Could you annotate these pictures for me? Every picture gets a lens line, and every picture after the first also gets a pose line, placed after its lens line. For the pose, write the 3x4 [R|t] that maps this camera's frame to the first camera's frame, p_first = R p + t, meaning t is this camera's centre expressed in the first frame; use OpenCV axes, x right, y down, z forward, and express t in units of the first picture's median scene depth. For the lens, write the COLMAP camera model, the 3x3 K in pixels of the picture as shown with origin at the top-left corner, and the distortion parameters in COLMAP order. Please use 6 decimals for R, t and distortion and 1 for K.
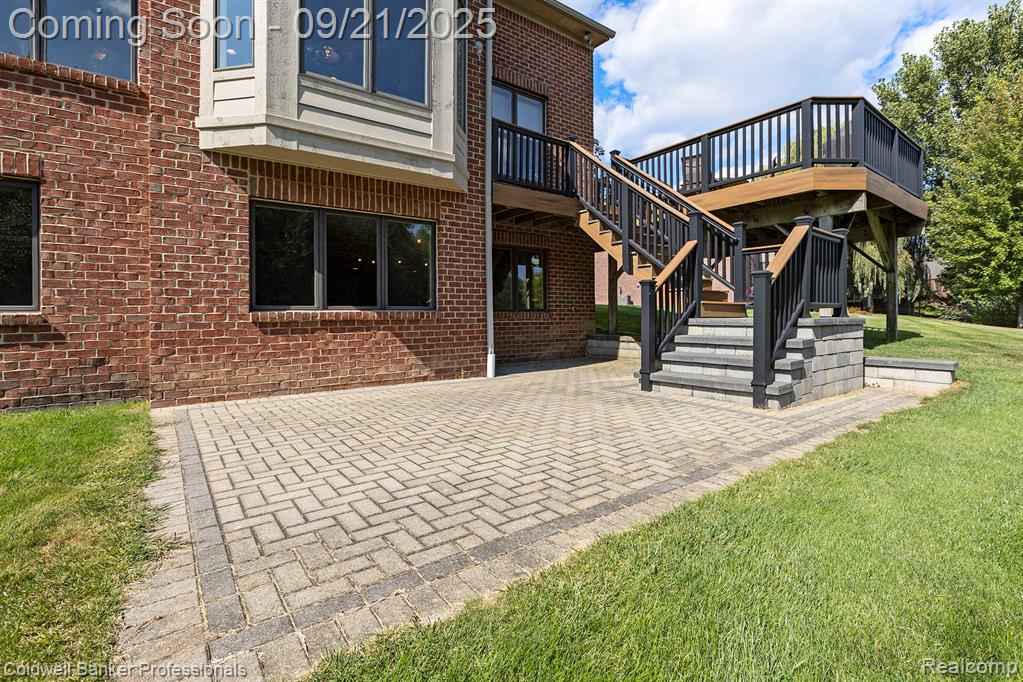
lens RADIAL K [[482.1, 0, 507.7], [0, 482.1, 312.5], [0, 0, 1]] dist [-0.002207, -0.000223]
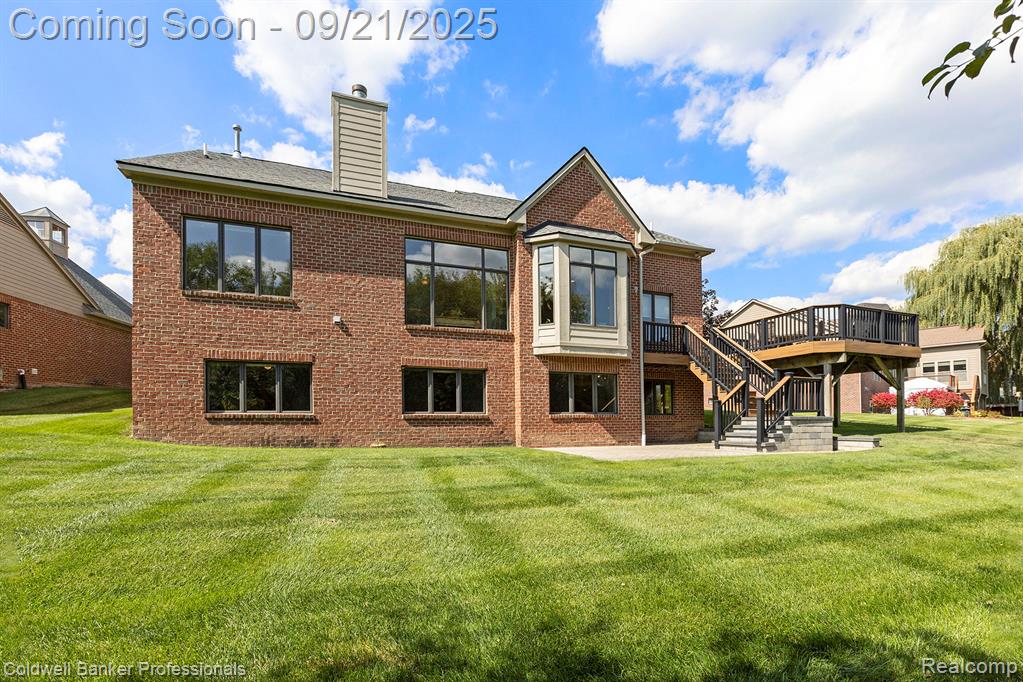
lens RADIAL K [[465.6, 0, 503.0], [0, 465.6, 403.7], [0, 0, 1]] dist [0.000303, 0.000082]
pose [[0.958361, -0.008662, -0.285427, -0.048290], [-0.000577, 0.999479, -0.032269, 0.019300], [0.285558, 0.031090, 0.957857, -1.286690]]
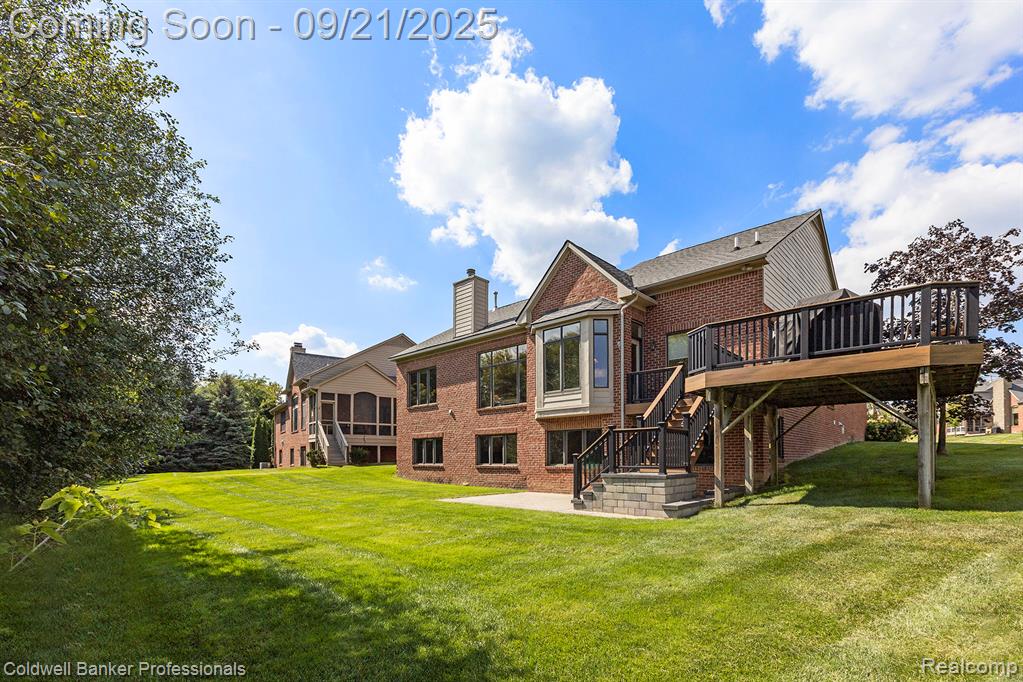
lens RADIAL K [[465.6, 0, 503.0], [0, 465.6, 403.7], [0, 0, 1]] dist [0.000303, 0.000082]
pose [[0.182779, -0.111852, -0.976771, 2.181266], [0.009625, 0.993663, -0.111985, -0.060681], [0.983107, 0.011067, 0.182697, 0.121141]]
